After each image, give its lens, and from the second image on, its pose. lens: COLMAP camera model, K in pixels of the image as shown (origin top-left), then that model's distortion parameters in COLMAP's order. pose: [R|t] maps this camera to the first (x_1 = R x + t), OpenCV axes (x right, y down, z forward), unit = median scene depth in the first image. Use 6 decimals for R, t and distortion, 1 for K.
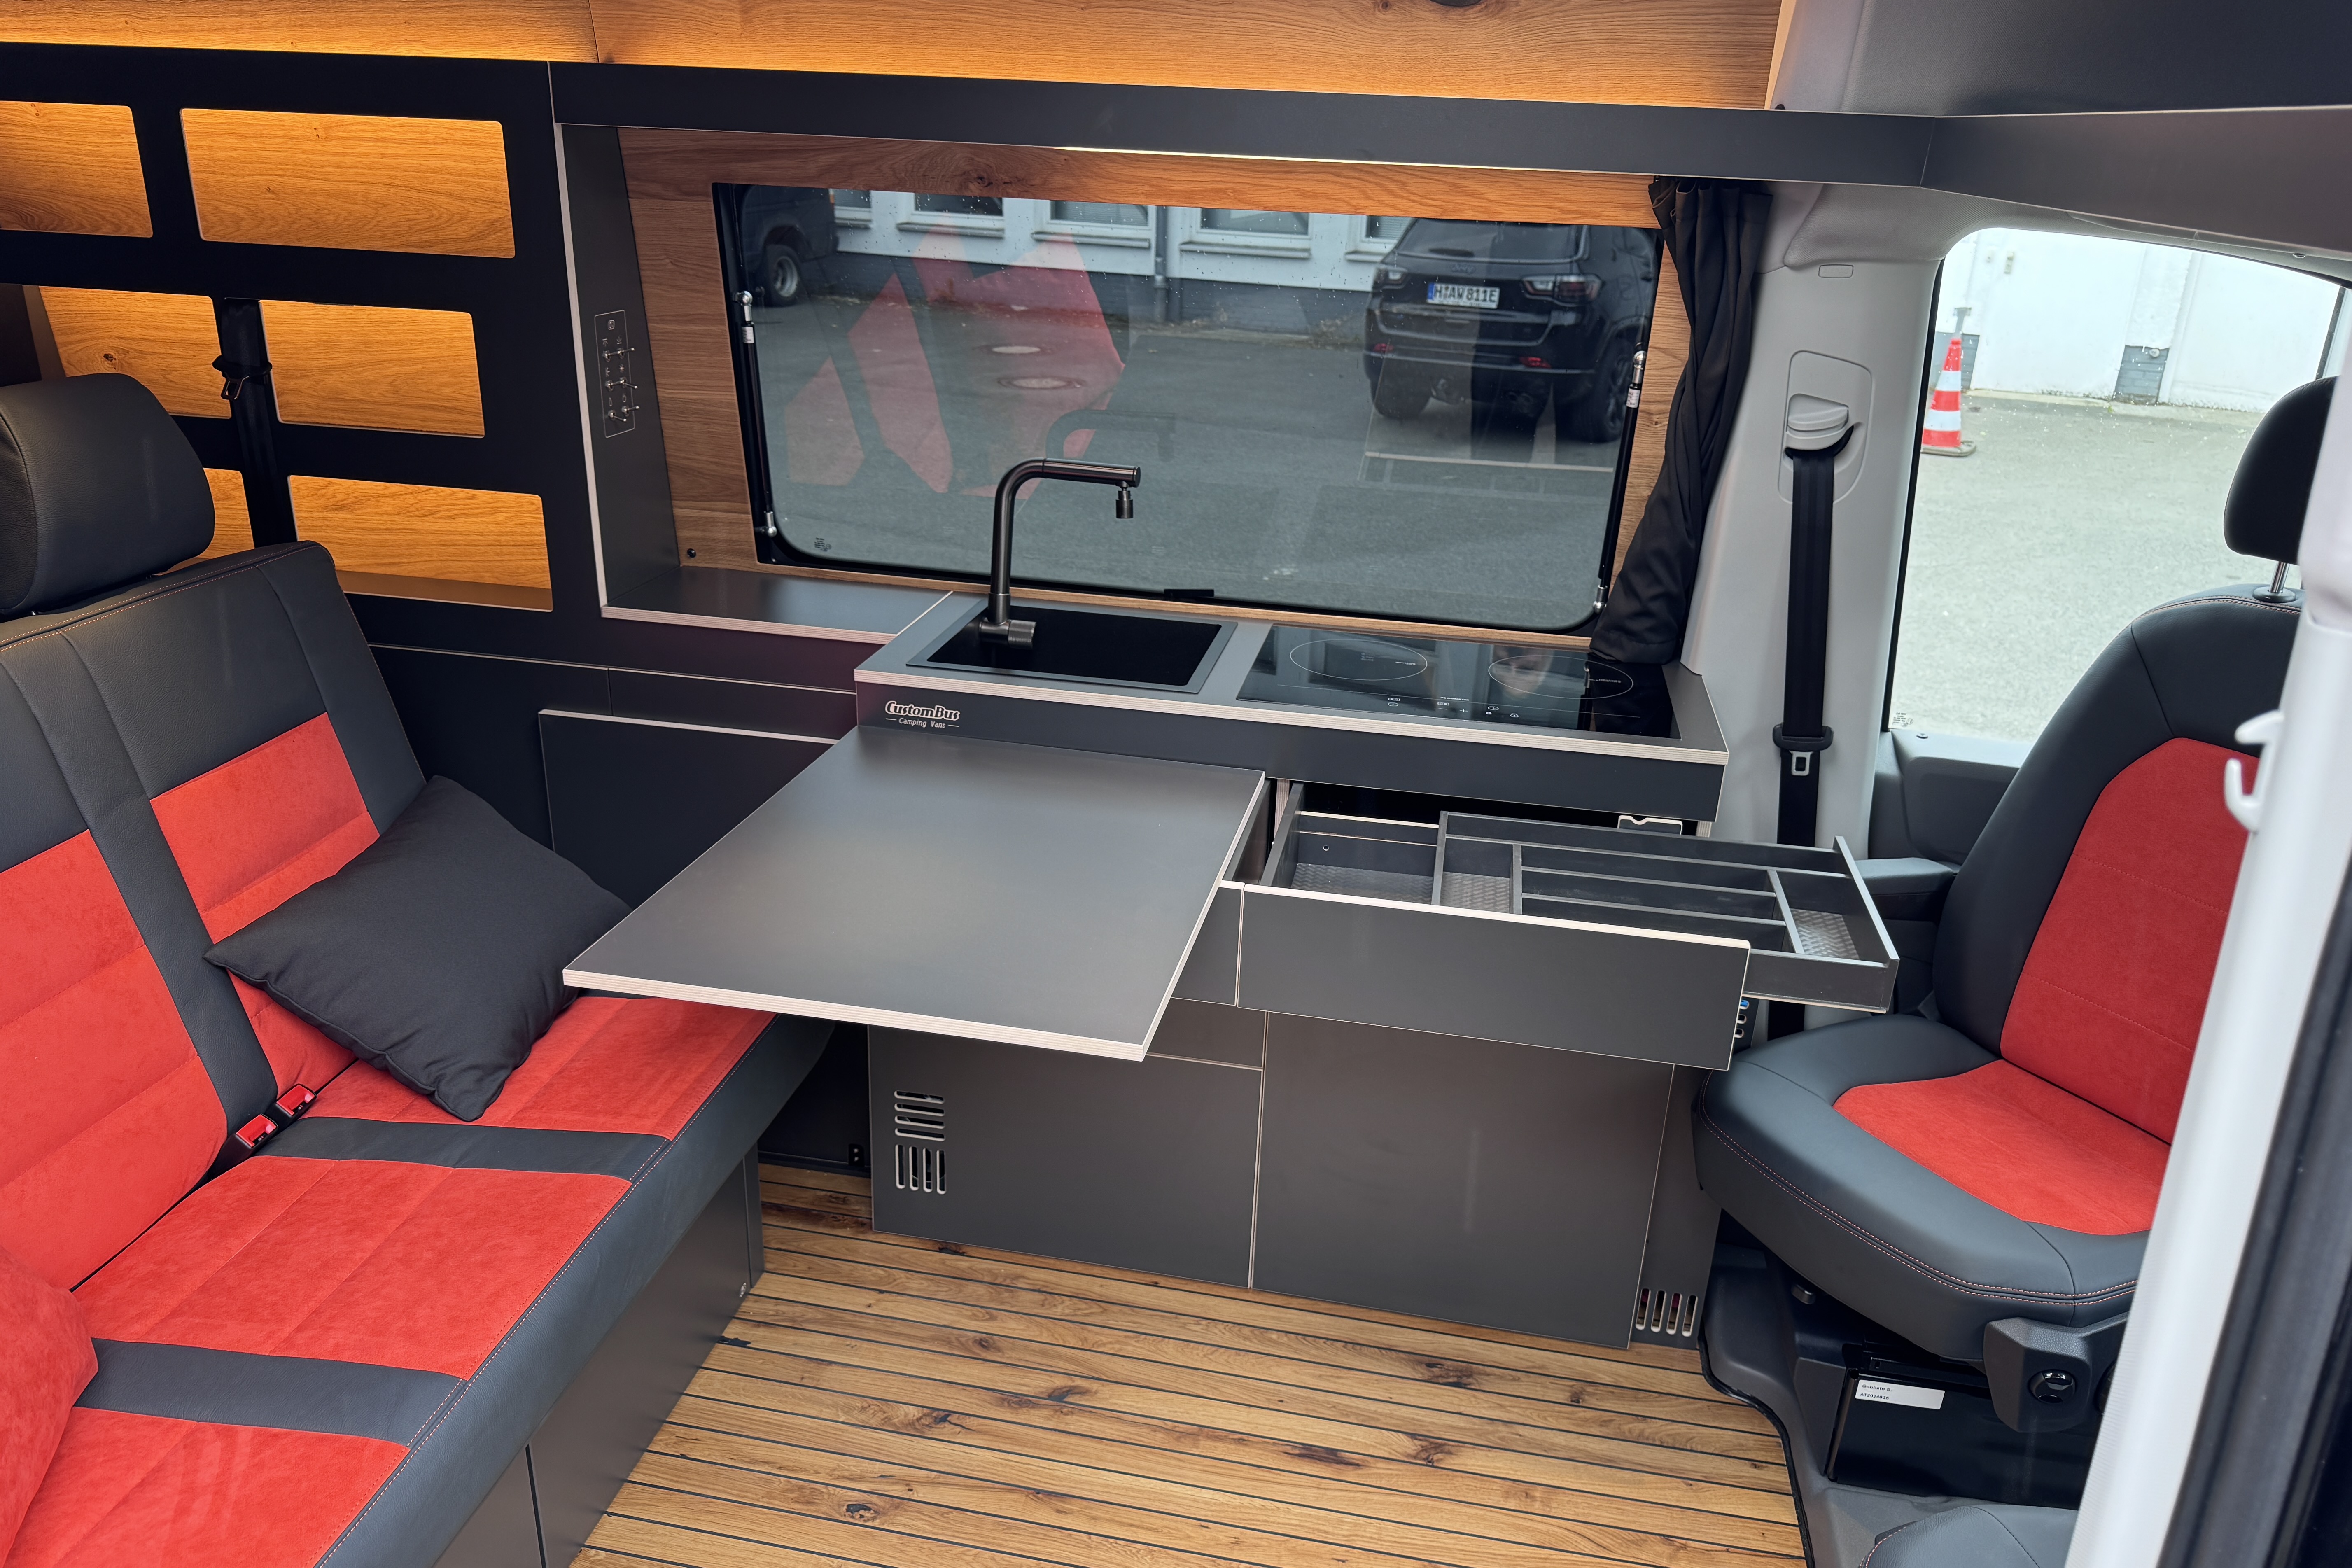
lens RADIAL K [[1651.2, 0, 1178.1], [0, 1651.2, 796.4], [0, 0, 1]] dist [0.042247, -0.038616]
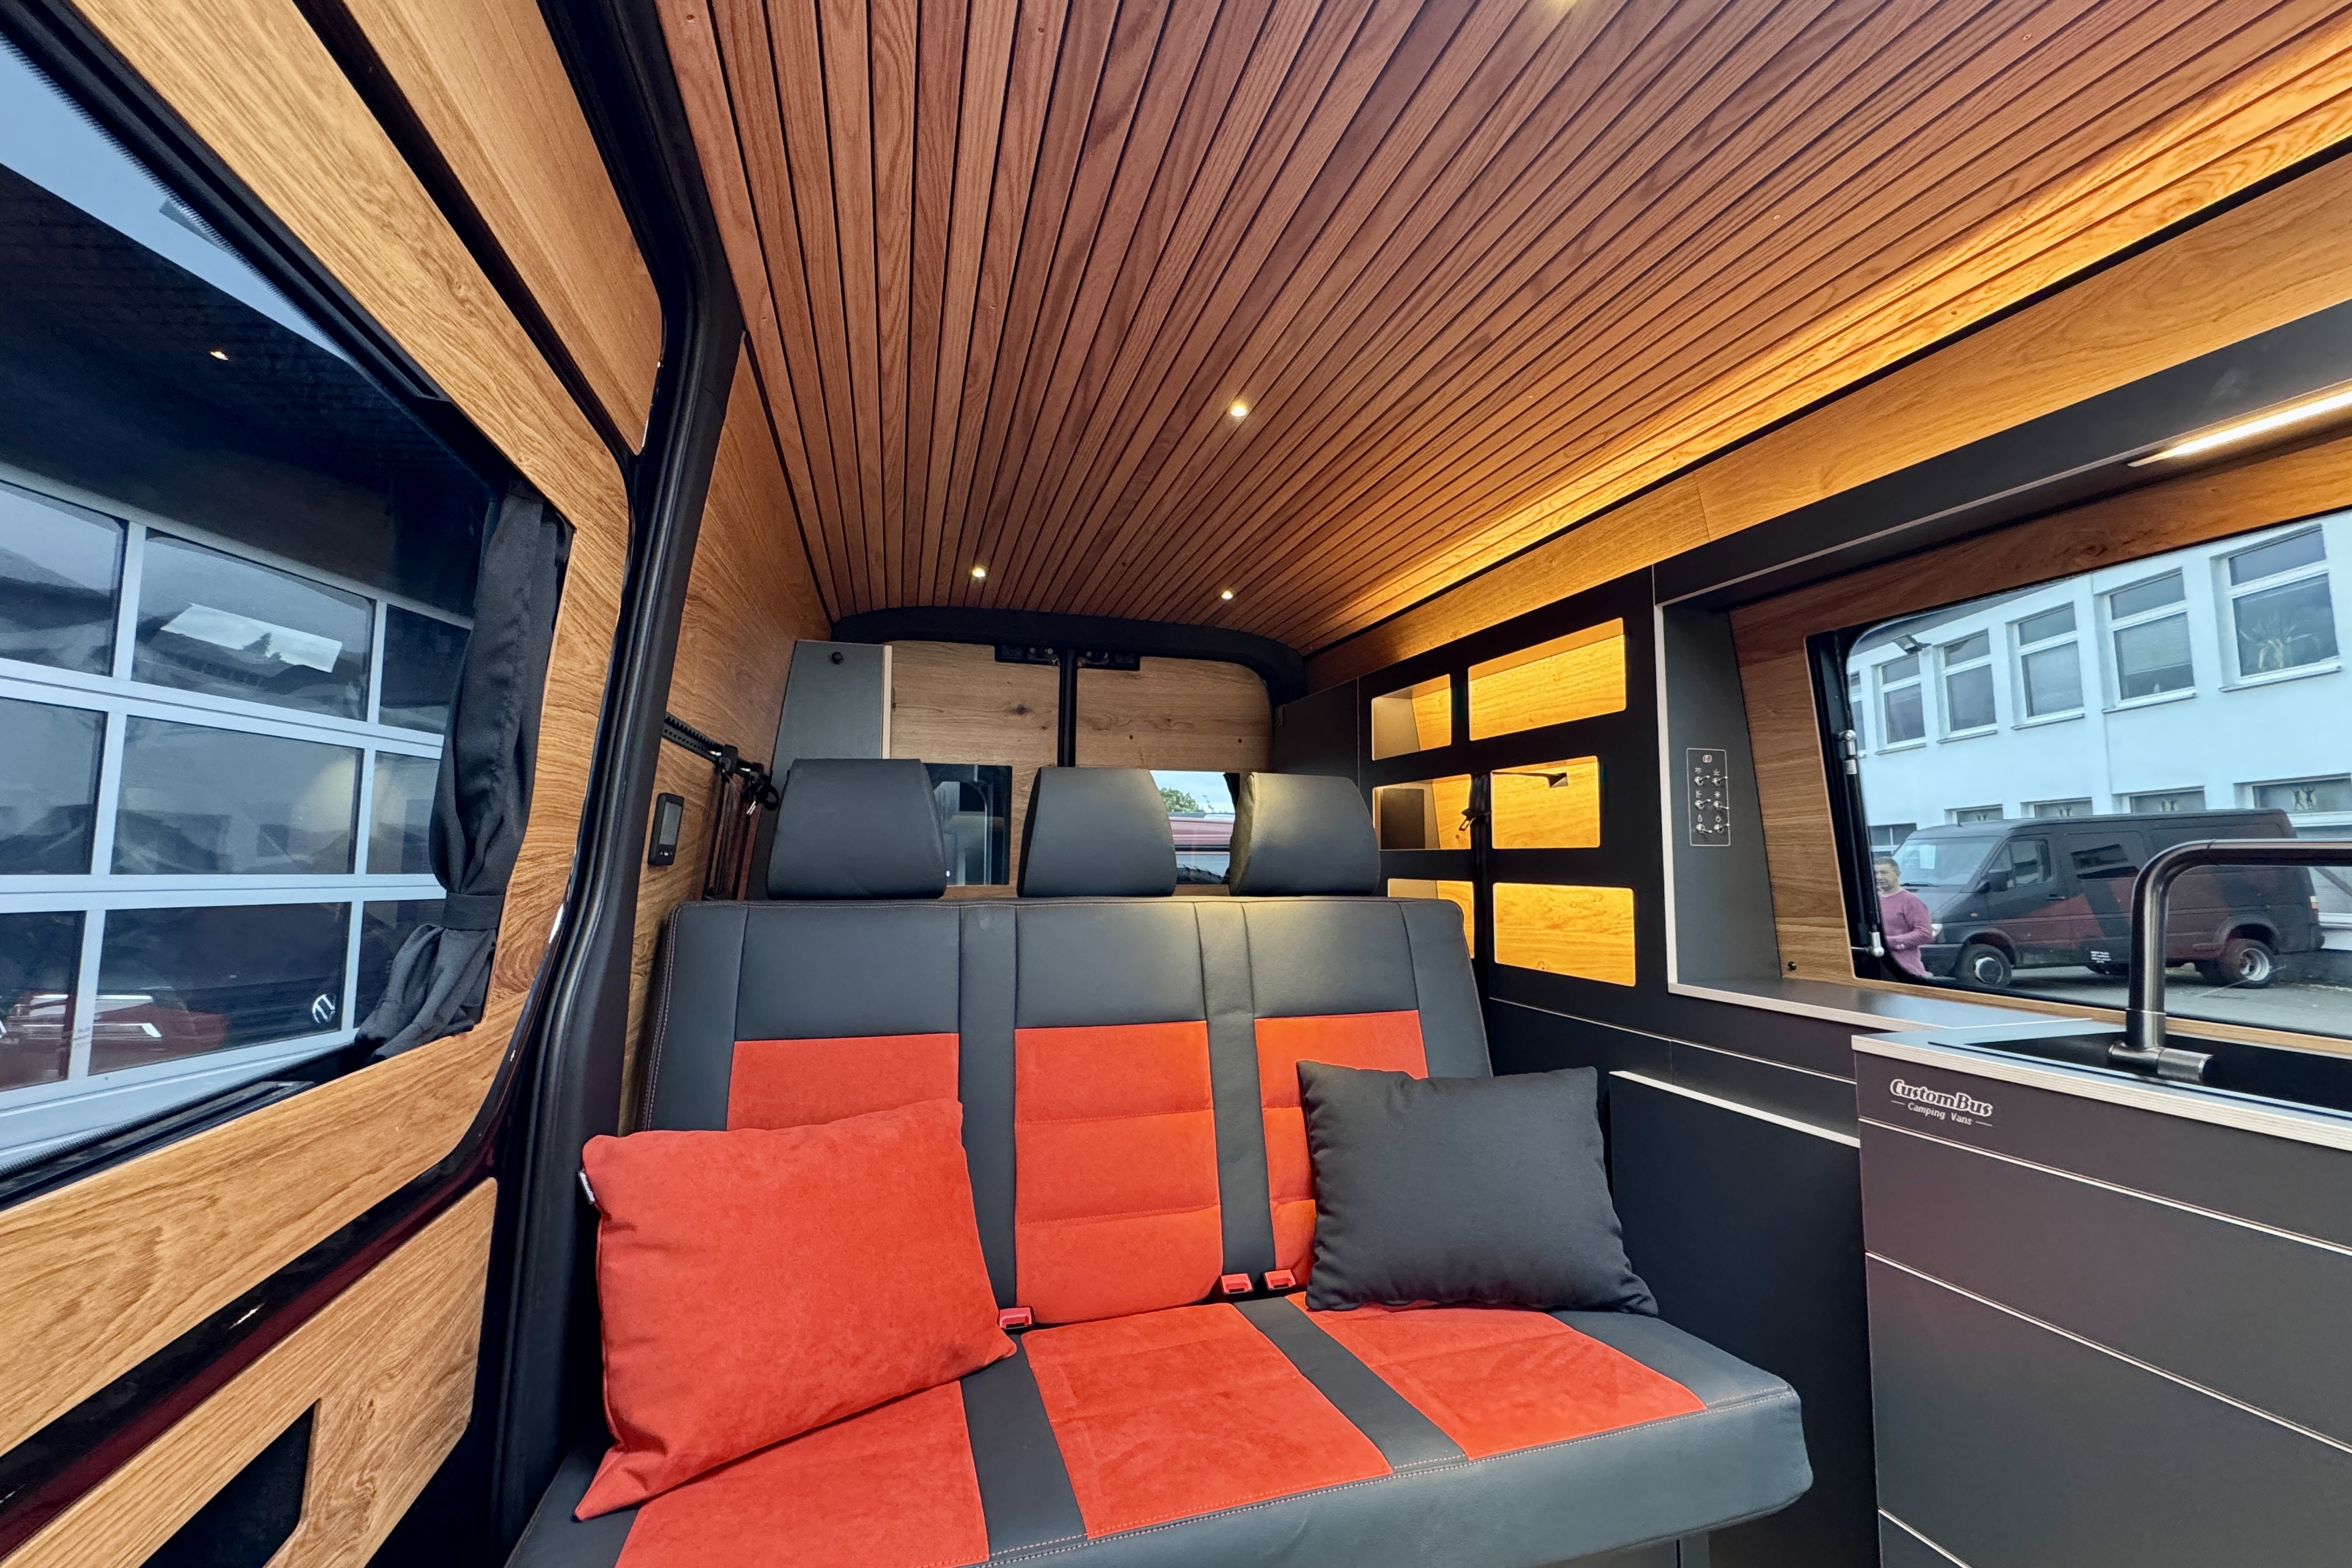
lens RADIAL K [[931.4, 0, 1172.7], [0, 931.4, 783.4], [0, 0, 1]] dist [-0.003078, 0.000006]
pose [[0.462836, -0.105604, -0.880131, 0.080324], [-0.318757, 0.906638, -0.276410, 0.049989], [0.827150, 0.408480, 0.385962, 0.407696]]
